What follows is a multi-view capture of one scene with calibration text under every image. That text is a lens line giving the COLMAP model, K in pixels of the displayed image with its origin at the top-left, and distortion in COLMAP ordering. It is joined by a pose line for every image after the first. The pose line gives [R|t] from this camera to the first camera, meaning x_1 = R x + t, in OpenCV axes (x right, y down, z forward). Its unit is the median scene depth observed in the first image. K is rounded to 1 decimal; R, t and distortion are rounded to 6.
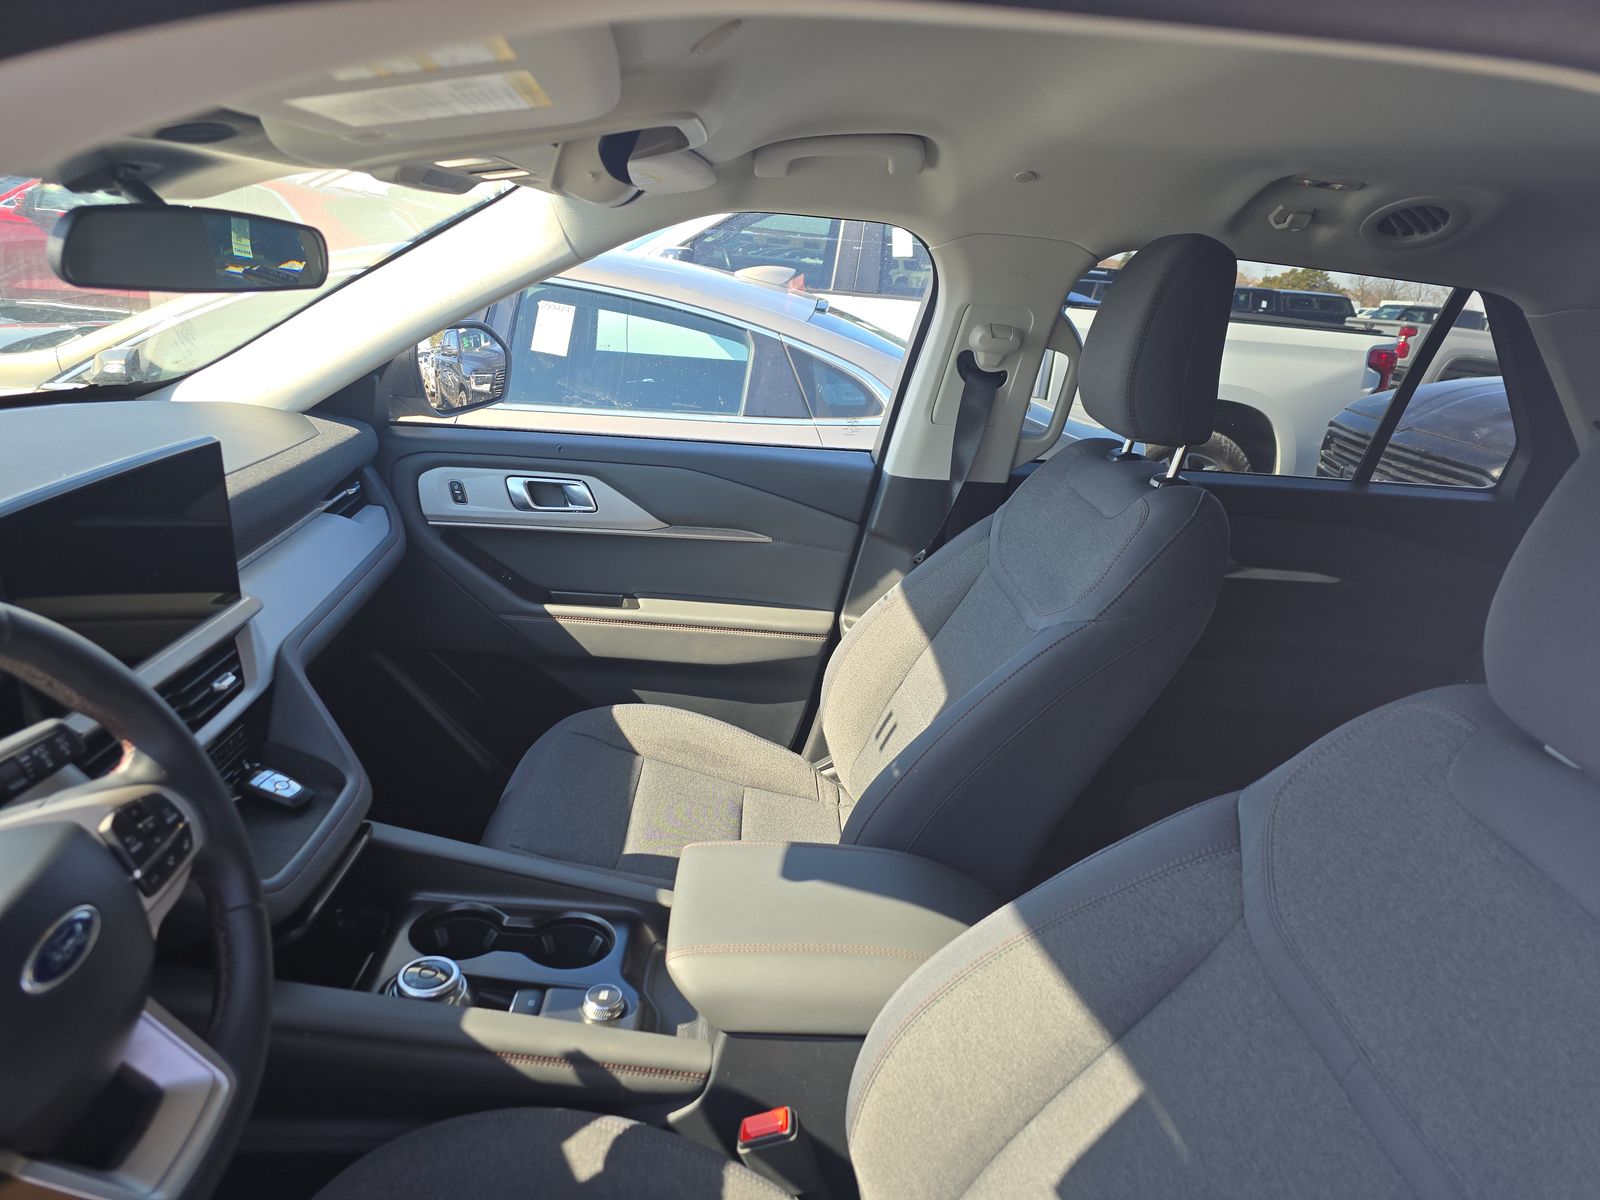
lens RADIAL K [[1066.2, 0, 789.2], [0, 1066.2, 600.1], [0, 0, 1]] dist [0.052757, -0.054114]
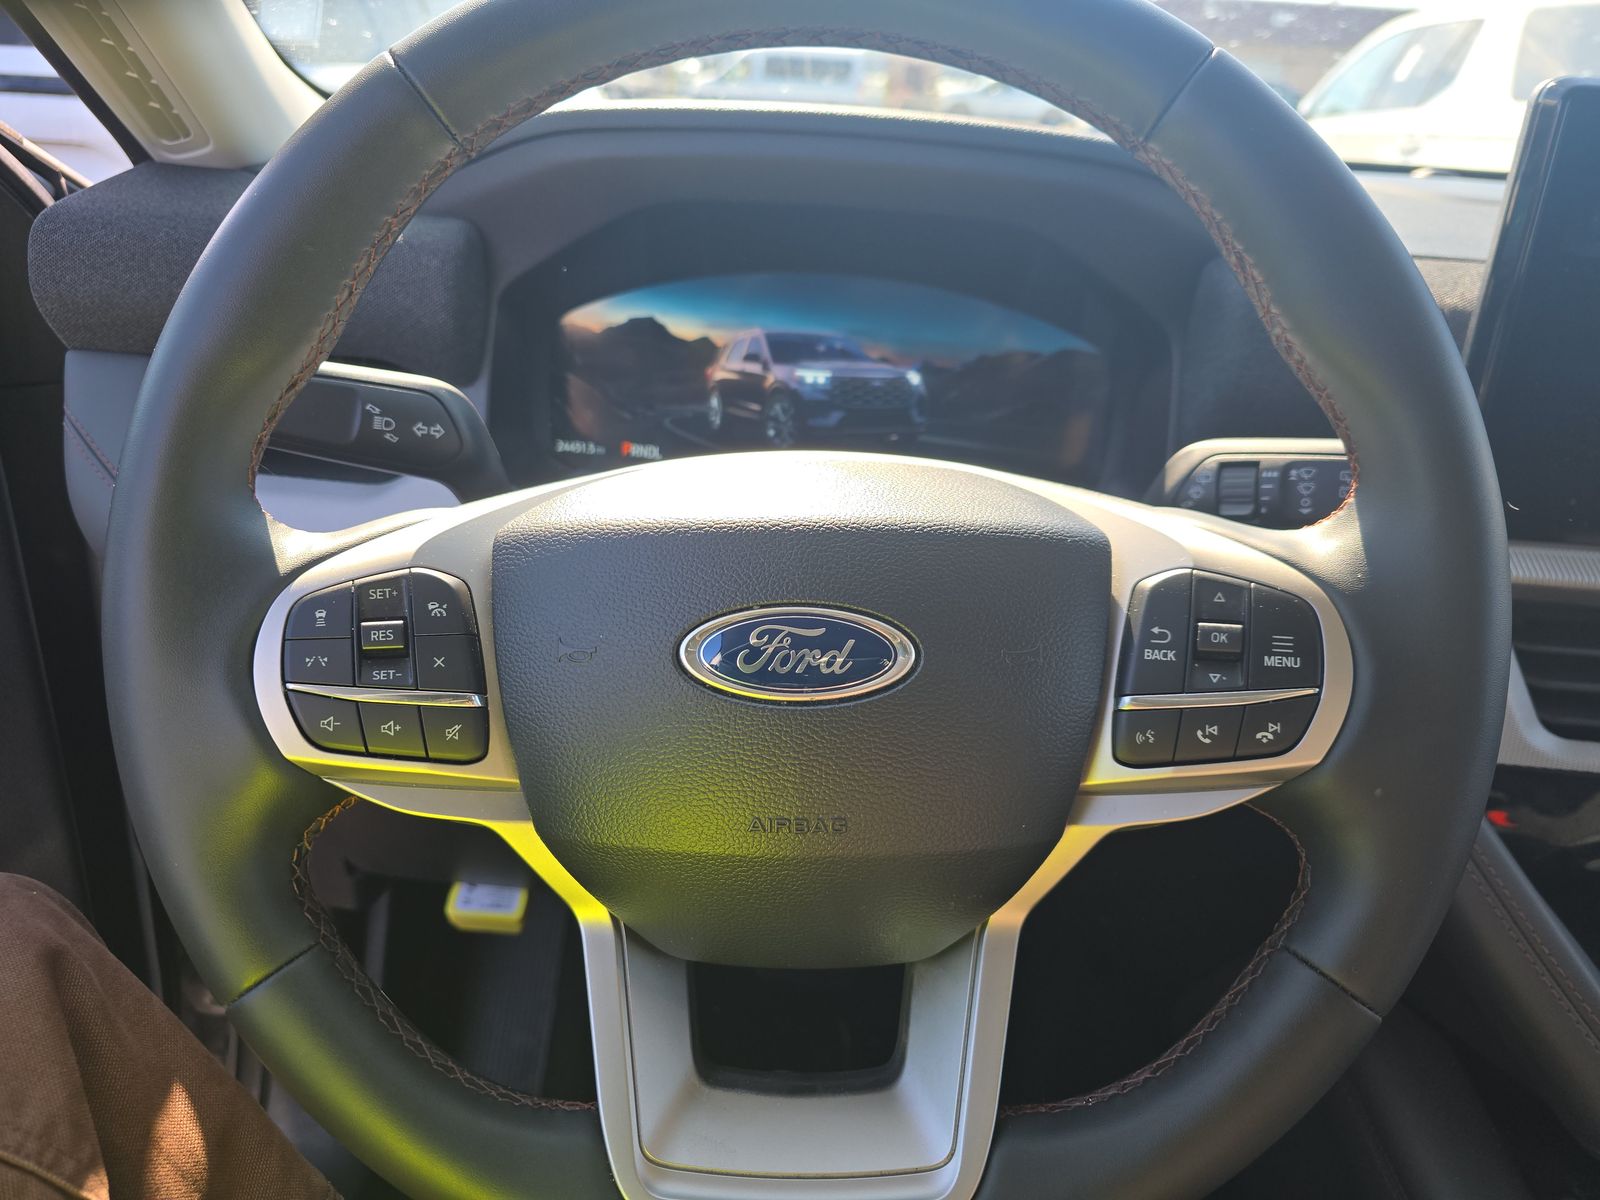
lens RADIAL K [[1066.2, 0, 789.2], [0, 1066.2, 600.1], [0, 0, 1]] dist [0.052757, -0.054114]
pose [[-0.054294, 0.277806, -0.959102, -0.072831], [-0.356453, 0.891840, 0.278502, 0.054000], [0.932735, 0.356995, 0.050603, 0.316396]]
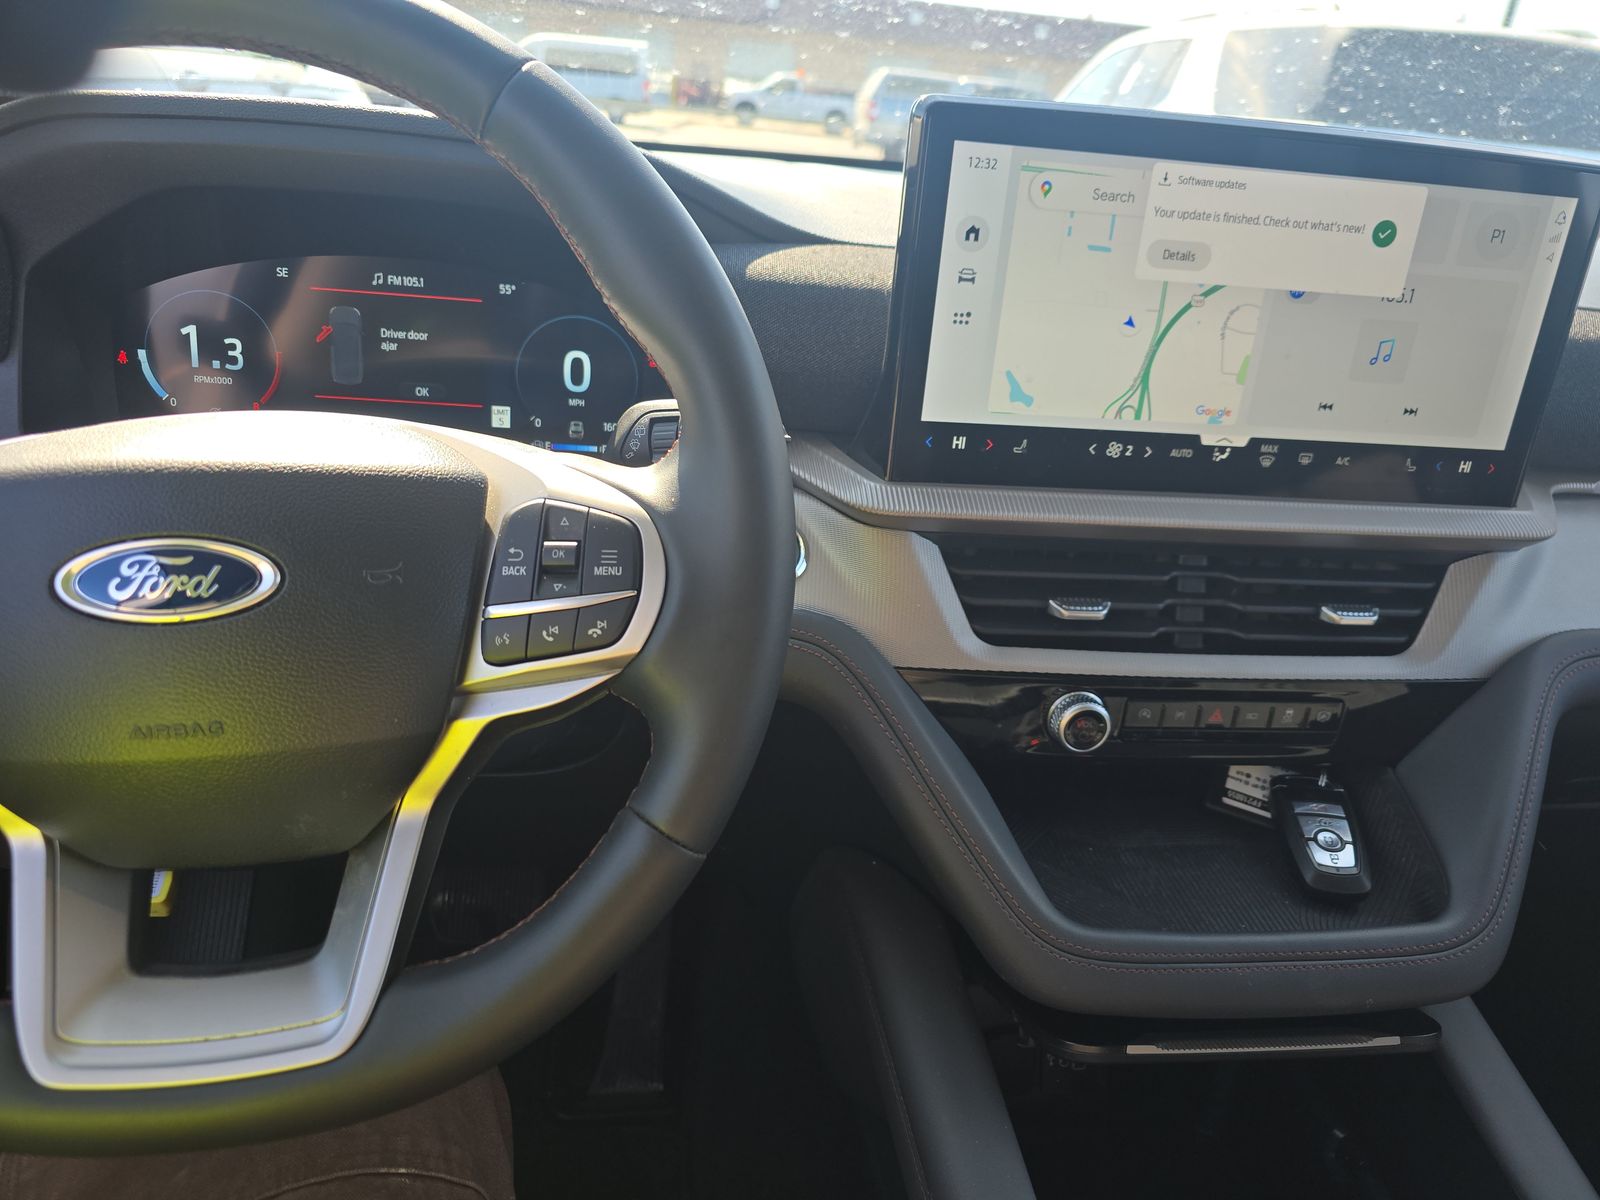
lens RADIAL K [[1066.2, 0, 789.2], [0, 1066.2, 600.1], [0, 0, 1]] dist [0.052757, -0.054114]
pose [[0.118147, 0.279231, -0.952928, -0.036802], [-0.356821, 0.907490, 0.221677, 0.030484], [0.926671, 0.313834, 0.206853, 0.388190]]
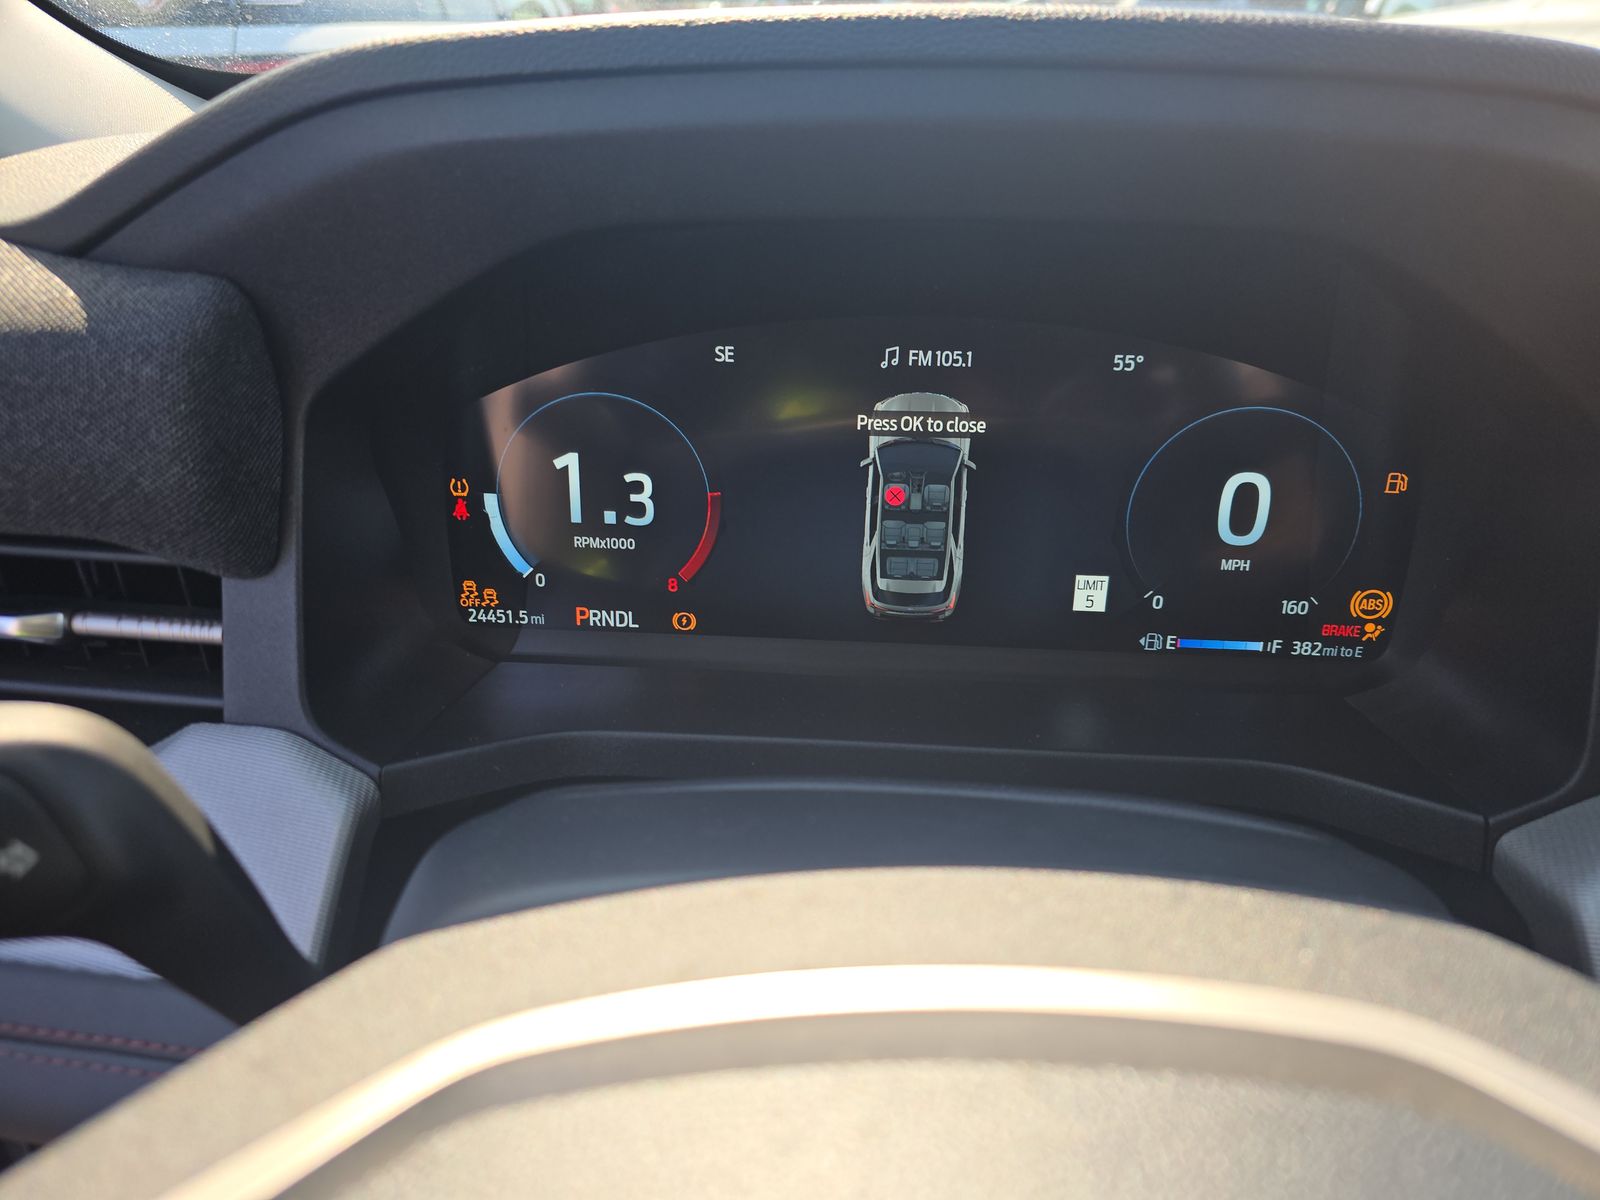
lens RADIAL K [[1108.7, 0, 826.0], [0, 1108.7, 600.8], [0, 0, 1]] dist [0.061762, -0.064751]
pose [[-0.070155, 0.324793, -0.943180, -0.209669], [-0.307205, 0.892521, 0.330198, 0.037973], [0.949054, 0.312915, 0.037163, 0.302880]]
